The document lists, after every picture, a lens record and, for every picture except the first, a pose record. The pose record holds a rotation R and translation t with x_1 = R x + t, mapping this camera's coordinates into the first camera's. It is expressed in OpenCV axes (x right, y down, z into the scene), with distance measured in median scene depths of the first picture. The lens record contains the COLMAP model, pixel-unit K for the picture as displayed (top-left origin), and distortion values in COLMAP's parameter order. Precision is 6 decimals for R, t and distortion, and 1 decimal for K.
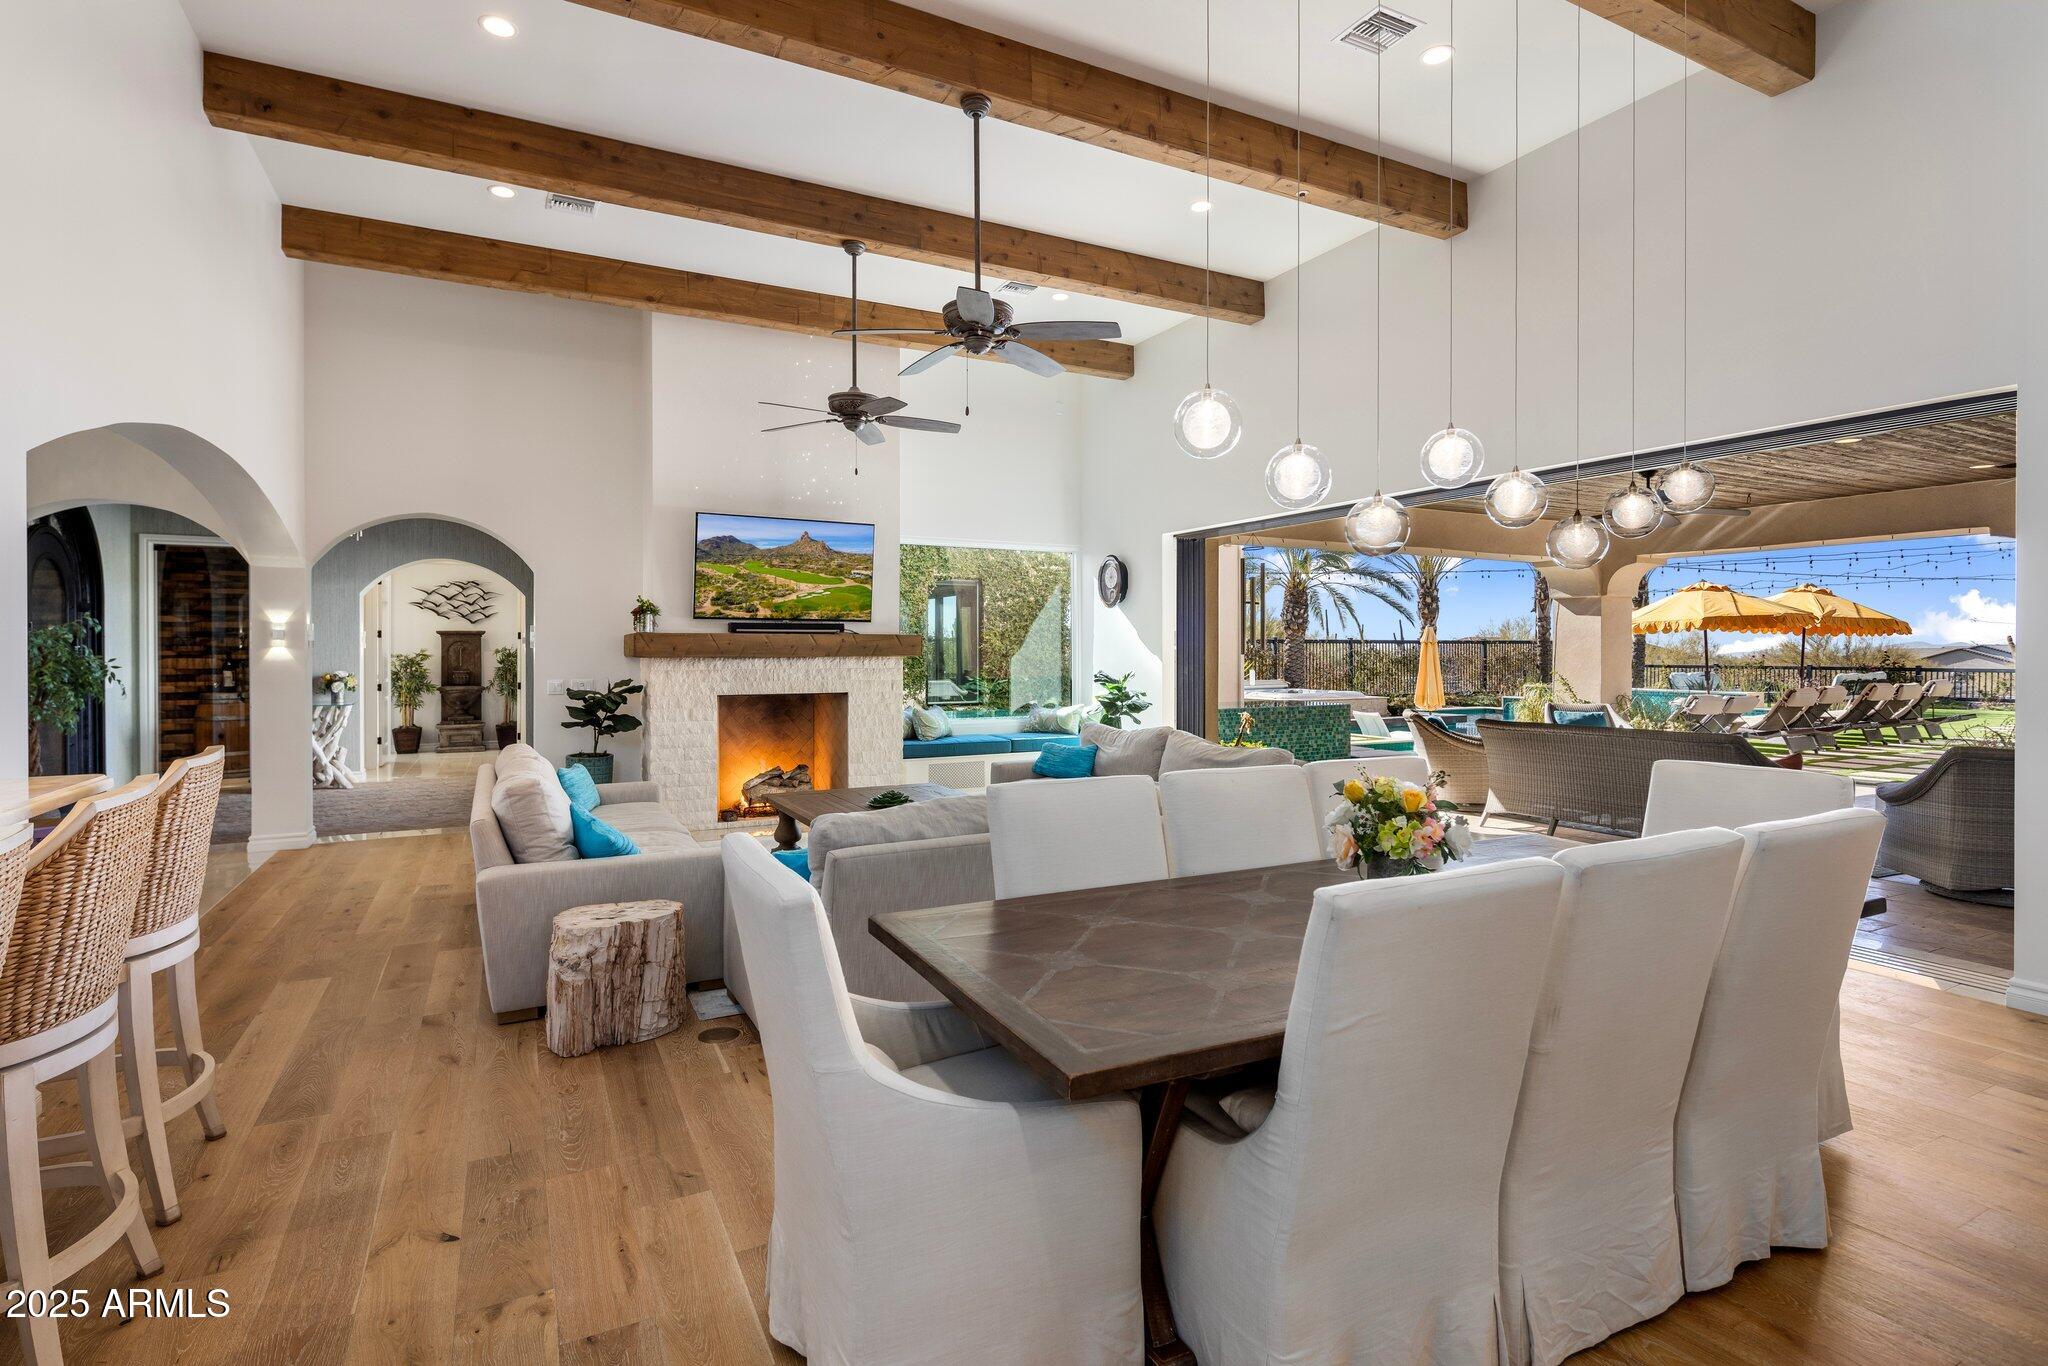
lens RADIAL K [[993.0, 0, 1025.3], [0, 993.0, 663.9], [0, 0, 1]] dist [0.003744, -0.001910]
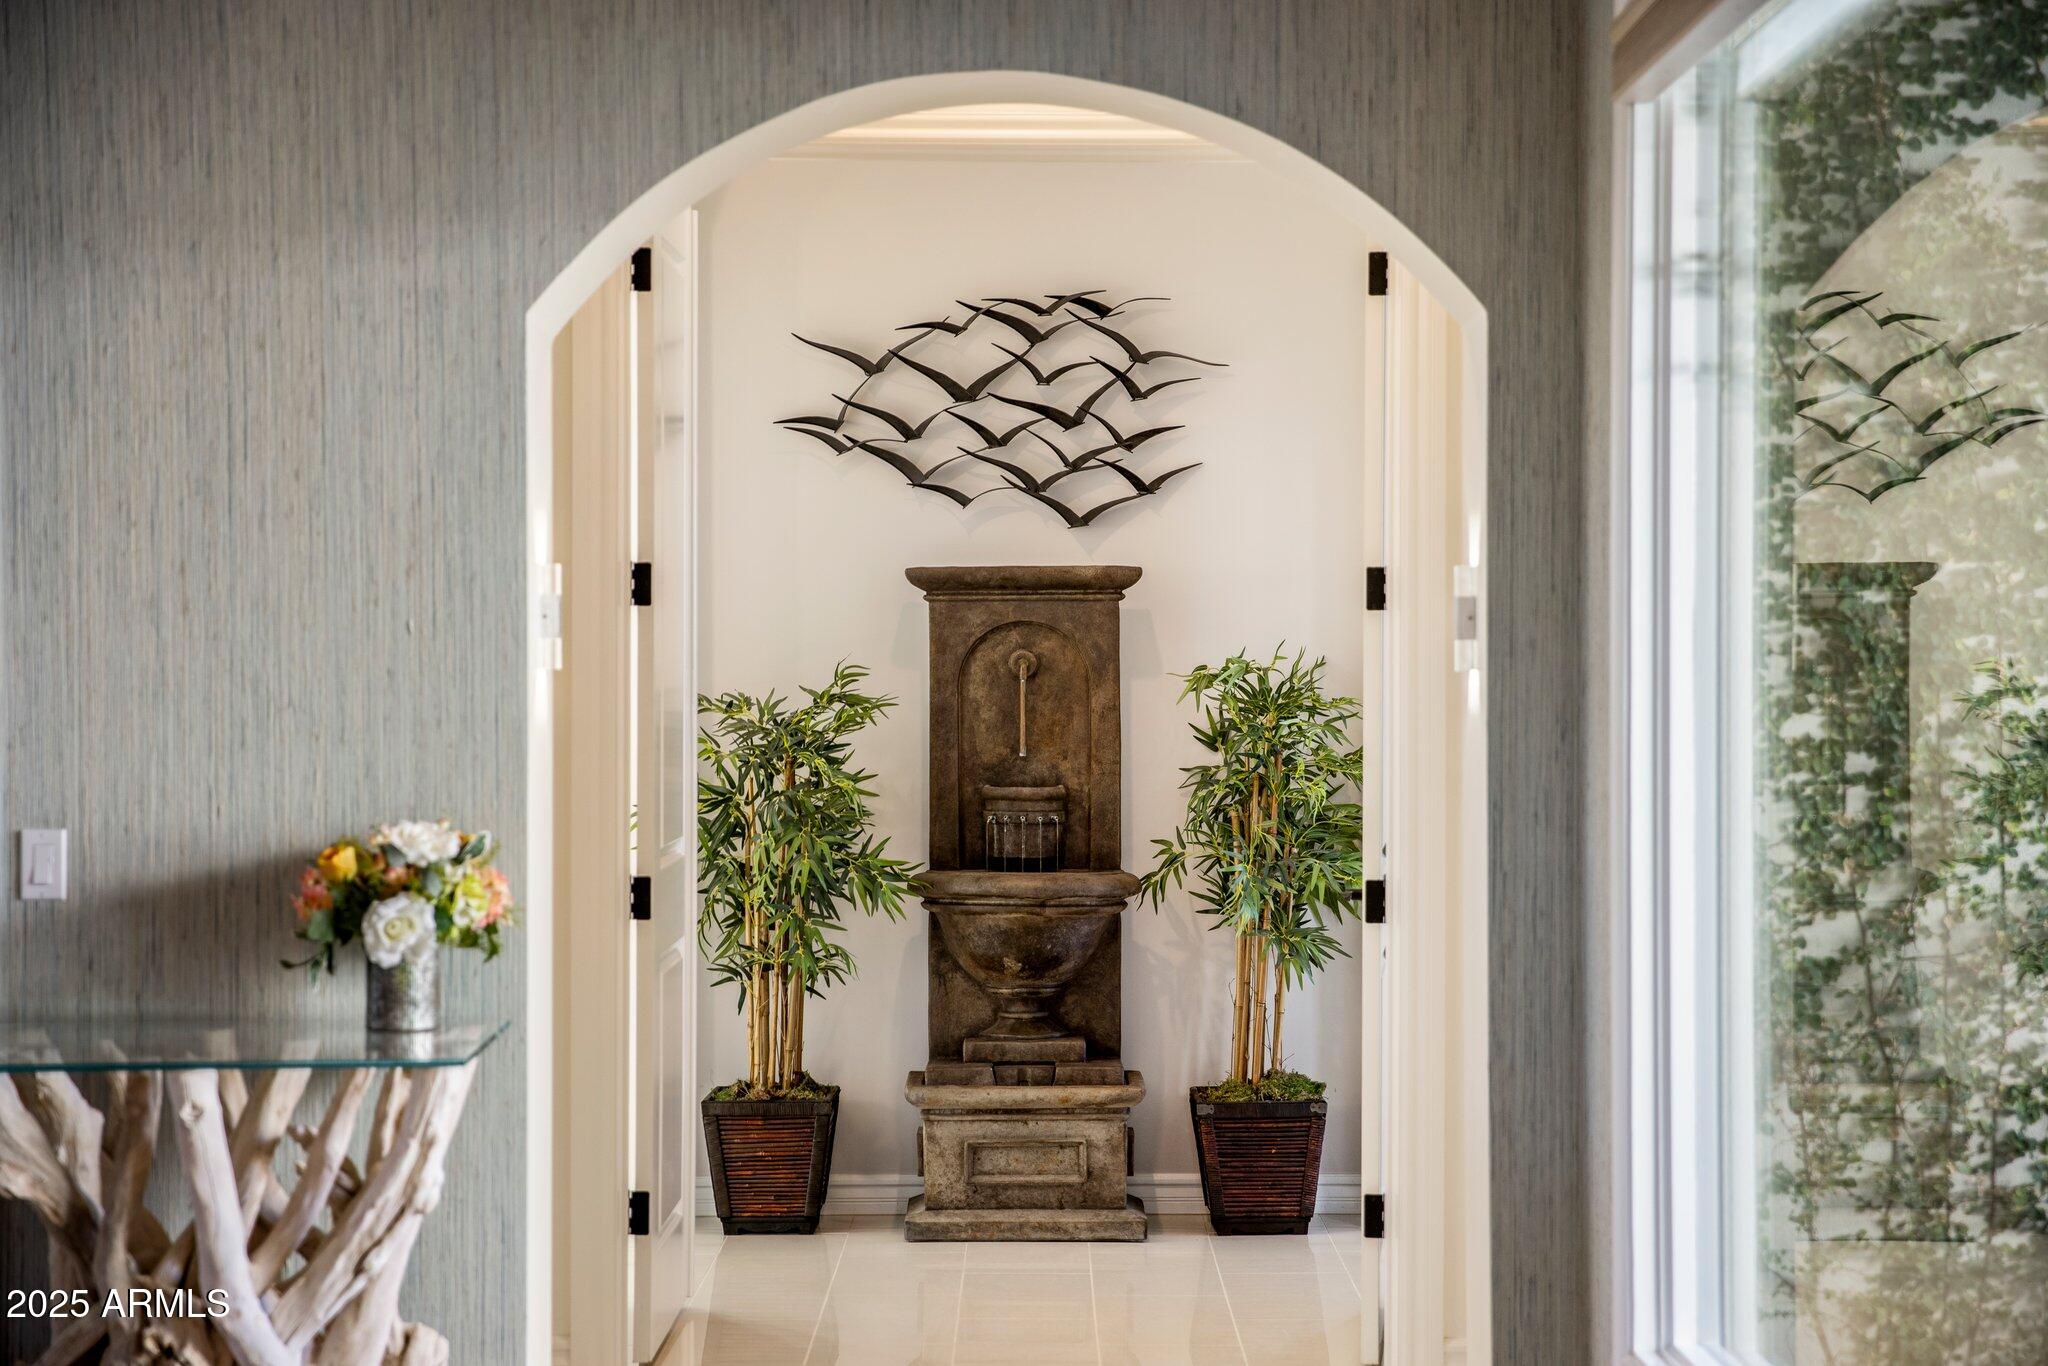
lens RADIAL K [[3794.4, 0, 1024.0], [0, 3794.4, 685.8], [0, 0, 1]] dist [0.075411, 0.000000]
pose [[0.886006, 0.000919, -0.463672, -0.249604], [-0.003297, 0.999985, -0.004318, -0.008492], [0.463661, 0.005355, 0.885996, 0.391051]]
